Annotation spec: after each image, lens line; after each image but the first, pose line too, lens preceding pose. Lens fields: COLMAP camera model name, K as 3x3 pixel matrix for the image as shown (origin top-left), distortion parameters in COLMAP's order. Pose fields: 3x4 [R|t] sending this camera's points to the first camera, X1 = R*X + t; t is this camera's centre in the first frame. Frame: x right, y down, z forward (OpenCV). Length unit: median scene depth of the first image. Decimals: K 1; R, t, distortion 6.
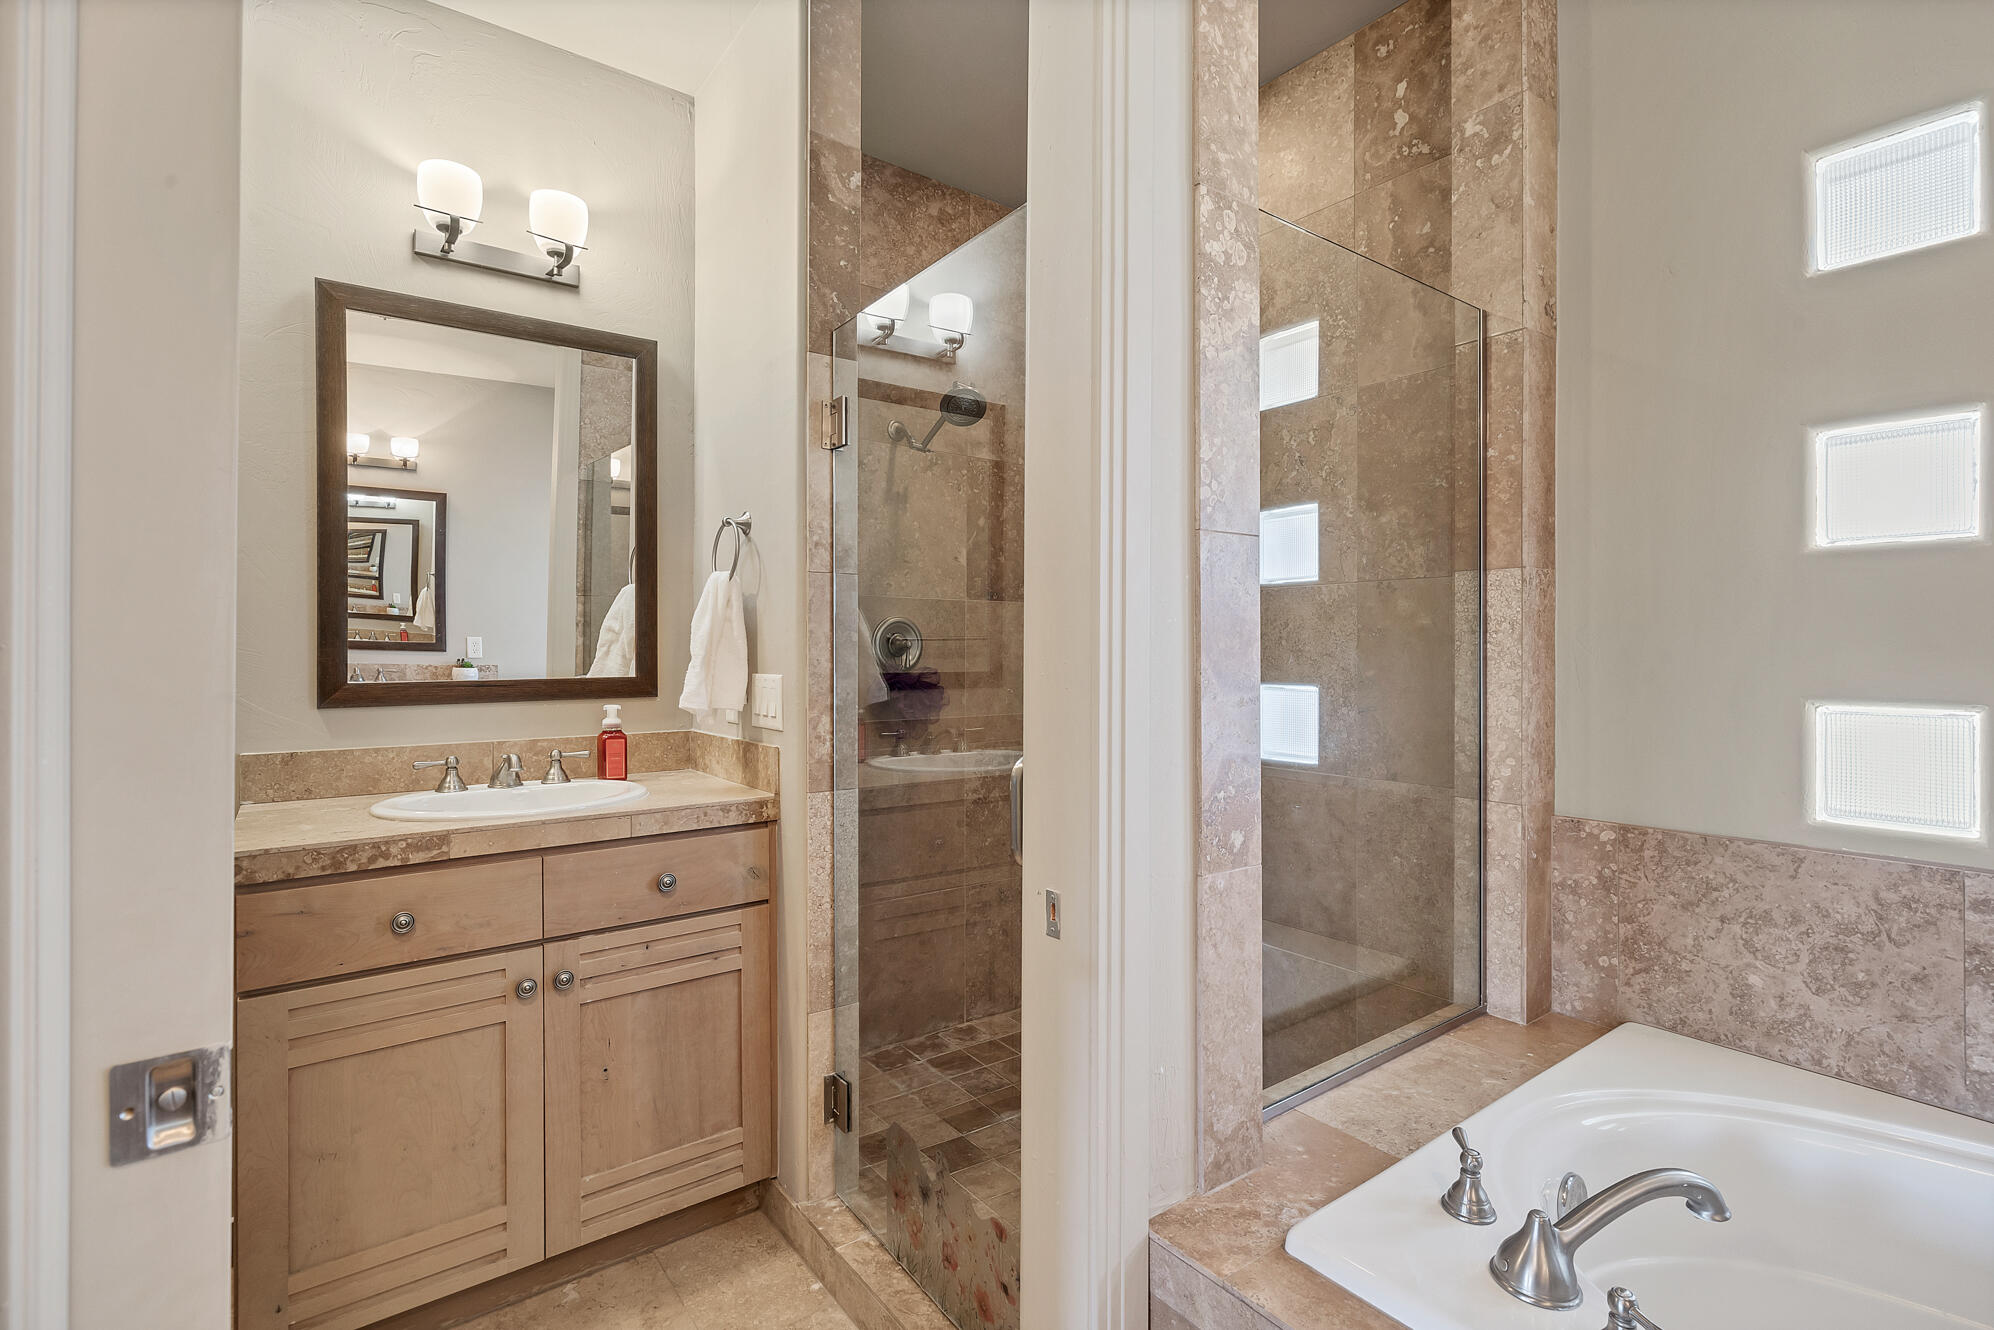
lens RADIAL K [[928.9, 0, 1002.8], [0, 928.9, 641.5], [0, 0, 1]] dist [0.001118, 0.000025]
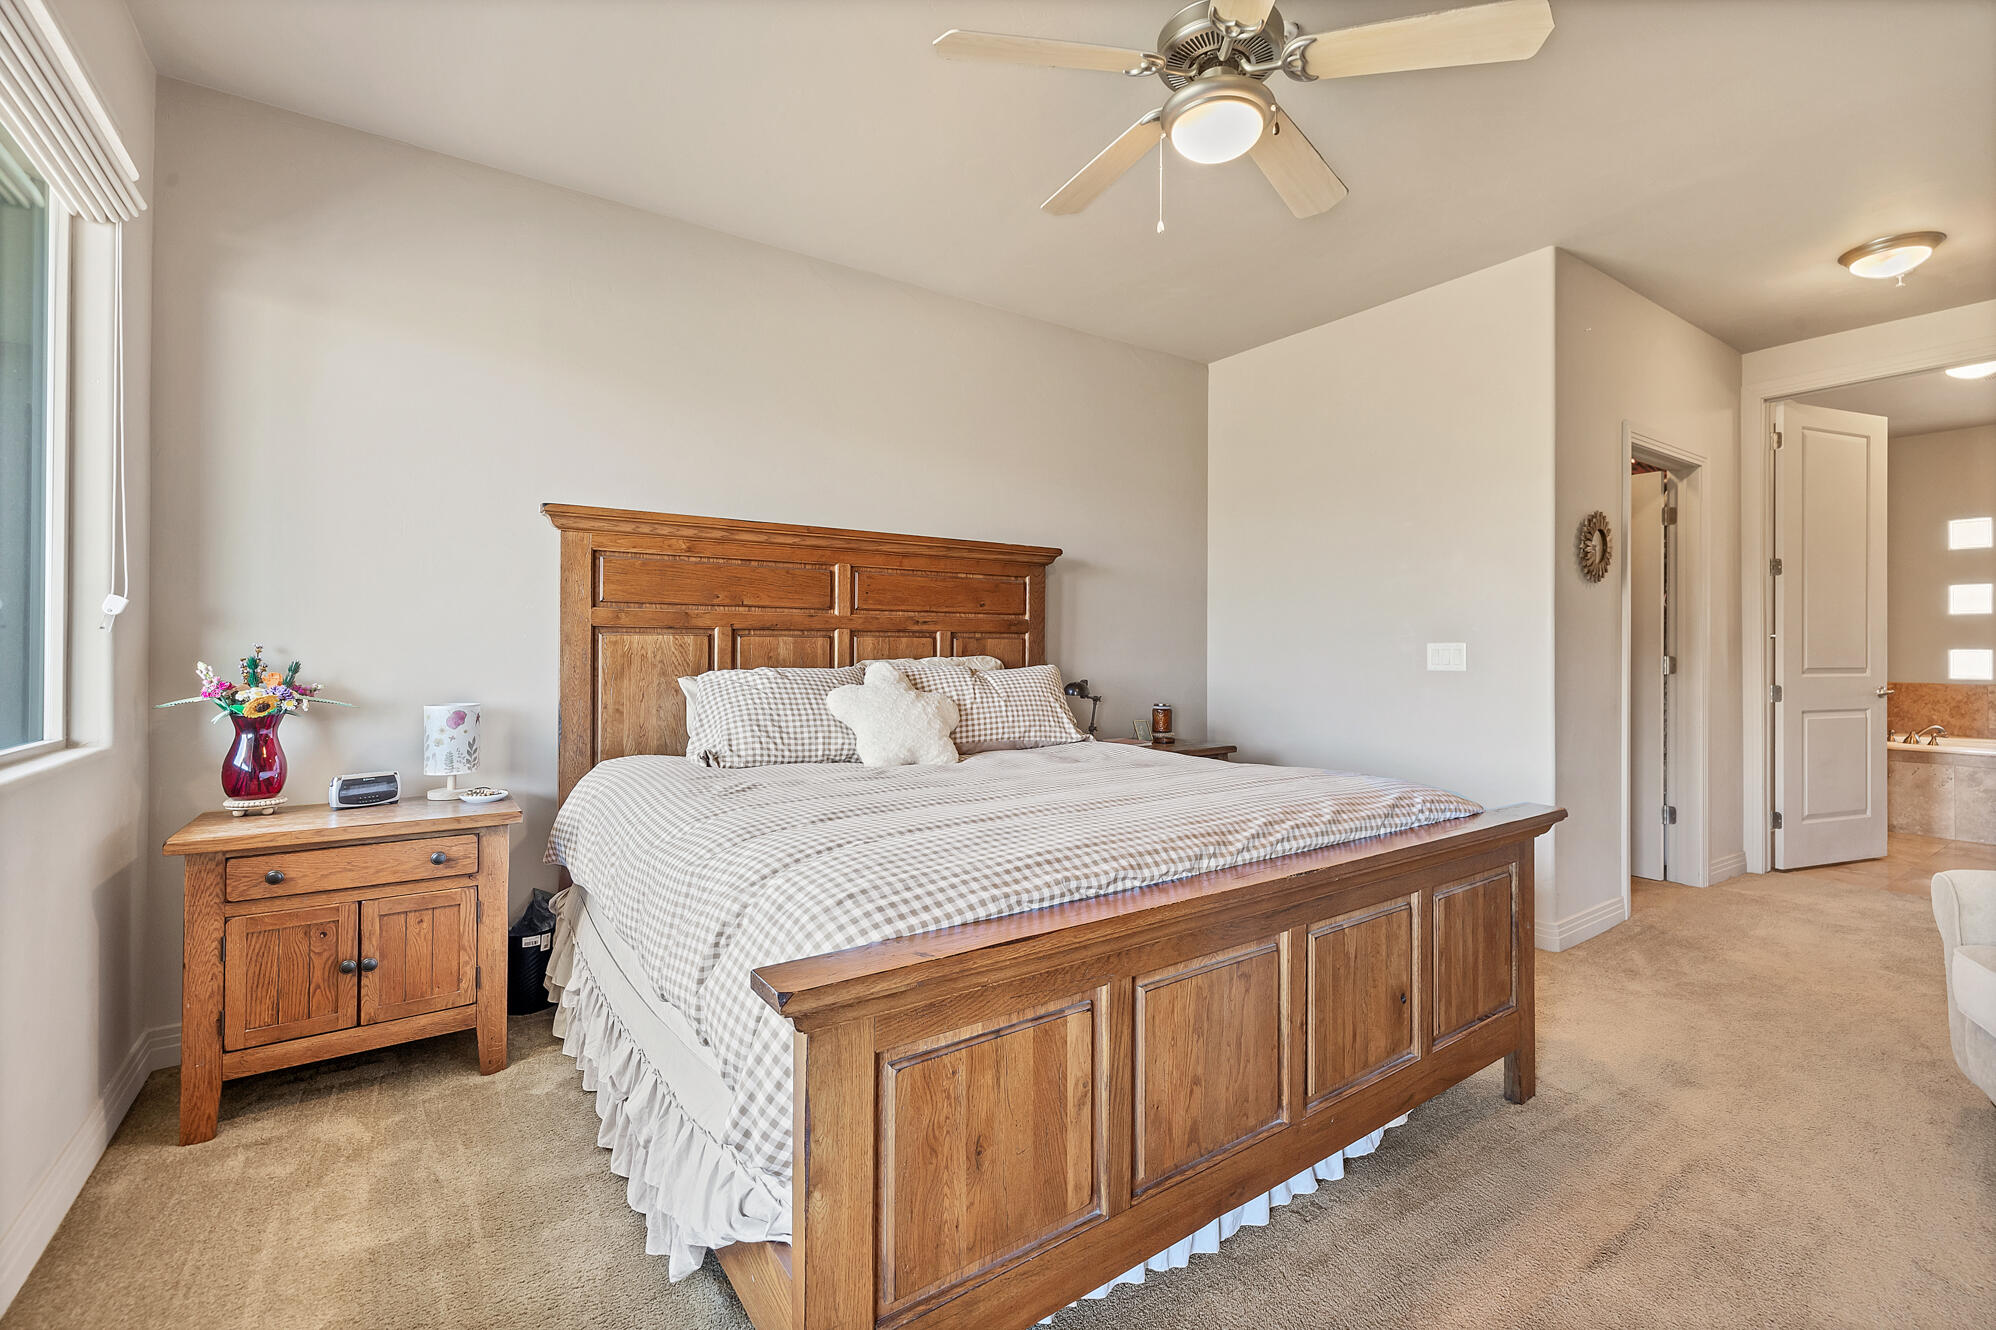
lens RADIAL K [[869.4, 0, 1007.3], [0, 869.4, 646.0], [0, 0, 1]] dist [0.002736, -0.000632]
pose [[0.999202, 0.003378, -0.039810, -2.863717], [-0.003165, 0.999980, 0.005394, 0.037265], [0.039827, -0.005264, 0.999193, -2.750756]]
